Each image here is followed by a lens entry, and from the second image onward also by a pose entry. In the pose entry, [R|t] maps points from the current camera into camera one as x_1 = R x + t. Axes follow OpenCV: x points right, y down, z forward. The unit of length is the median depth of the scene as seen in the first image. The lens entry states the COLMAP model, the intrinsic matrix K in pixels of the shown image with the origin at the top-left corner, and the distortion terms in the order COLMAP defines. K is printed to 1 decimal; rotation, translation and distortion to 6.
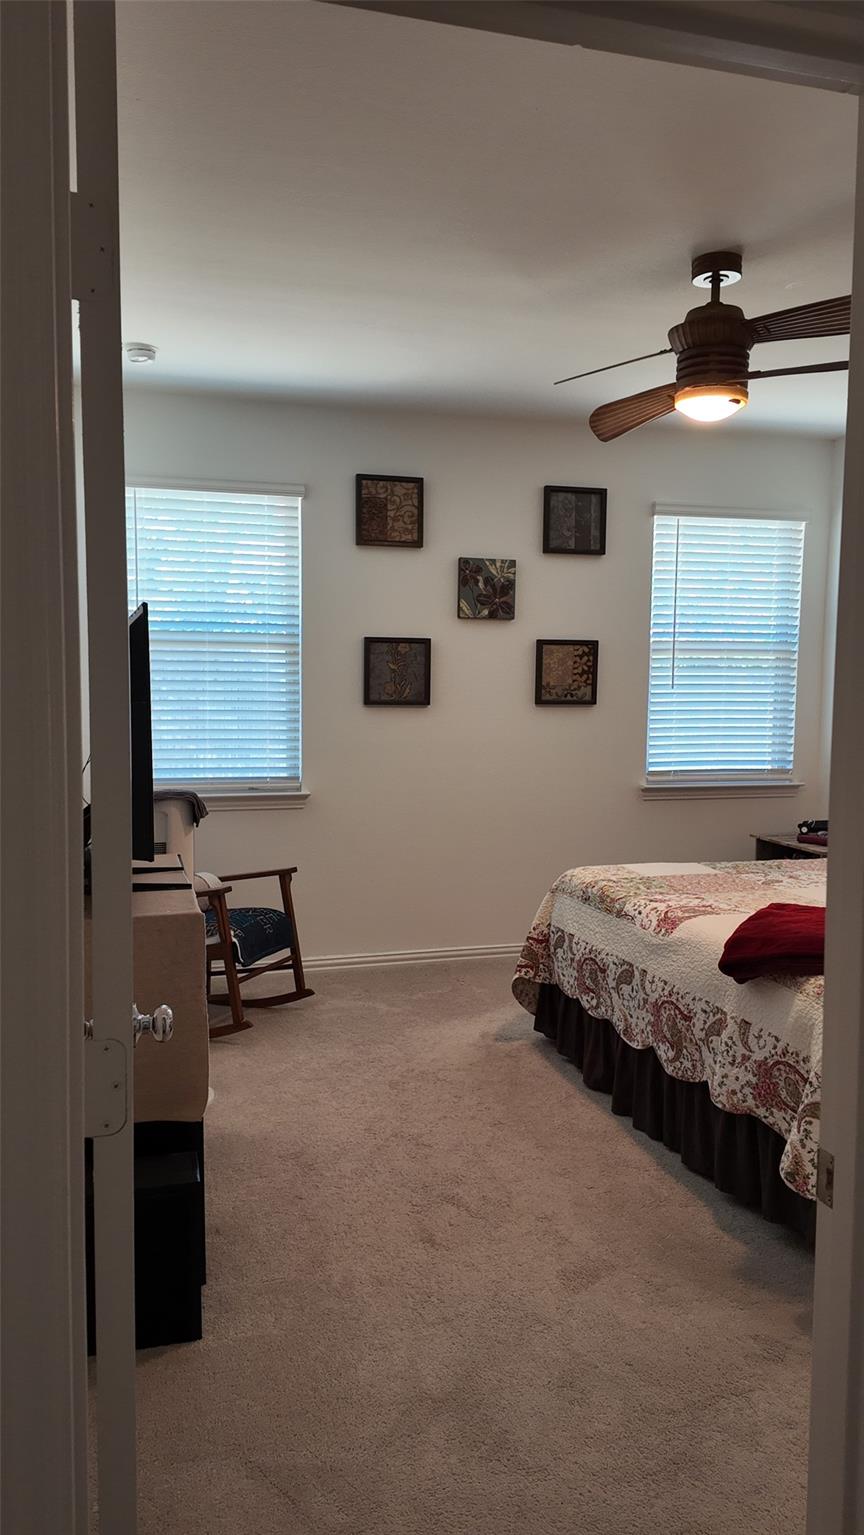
lens RADIAL K [[916.6, 0, 432.0], [0, 916.6, 767.5], [0, 0, 1]] dist [0.037914, -0.032332]
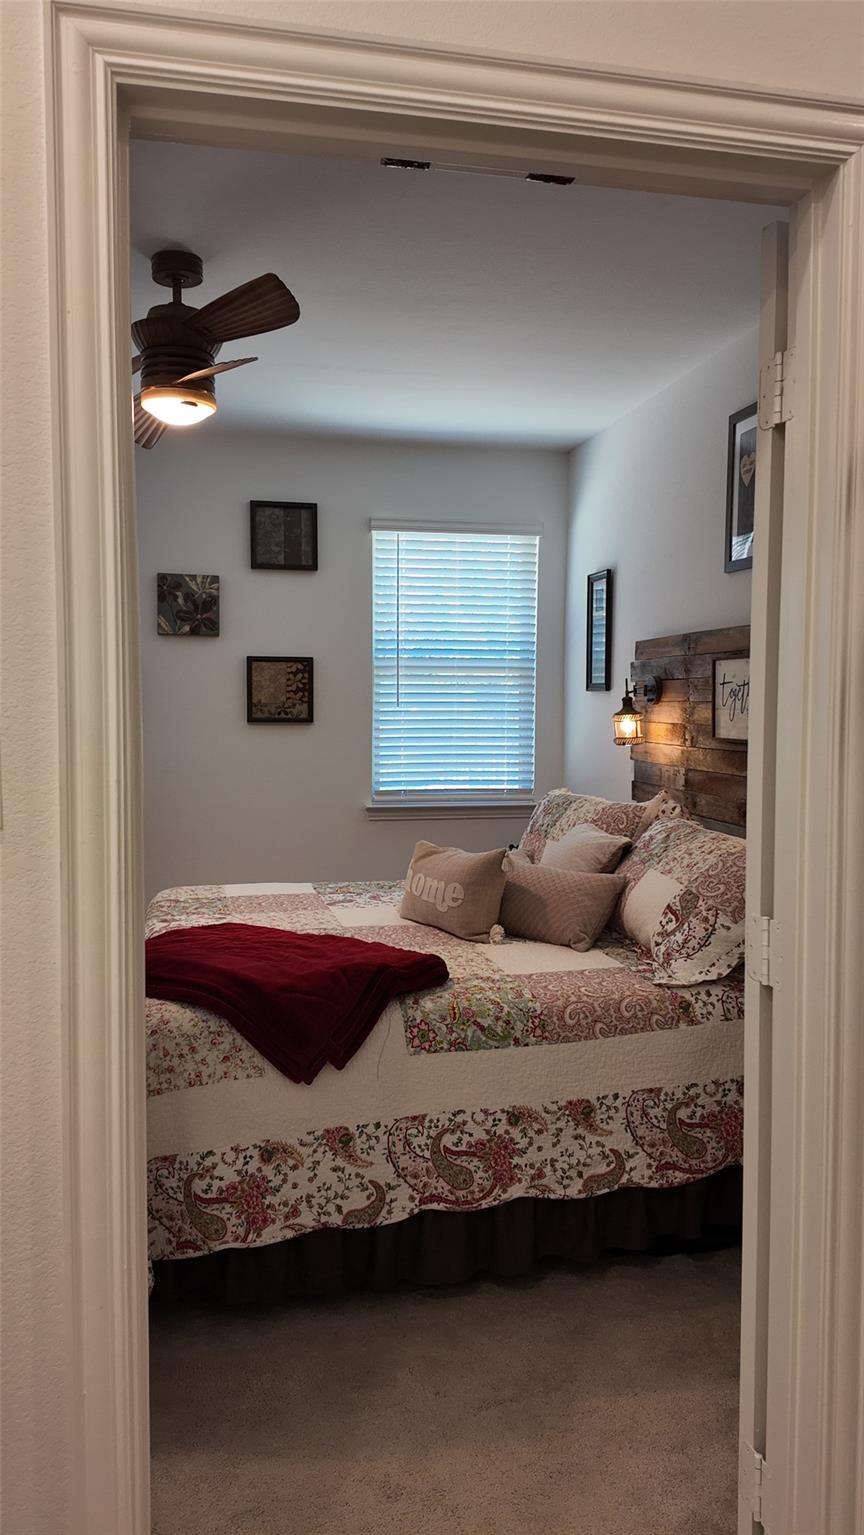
lens RADIAL K [[916.6, 0, 432.0], [0, 916.6, 767.5], [0, 0, 1]] dist [0.037914, -0.032332]
pose [[0.999523, -0.002264, -0.030809, 0.340981], [0.001407, 0.999613, -0.027797, 0.006745], [0.030860, 0.027740, 0.999139, 0.029018]]
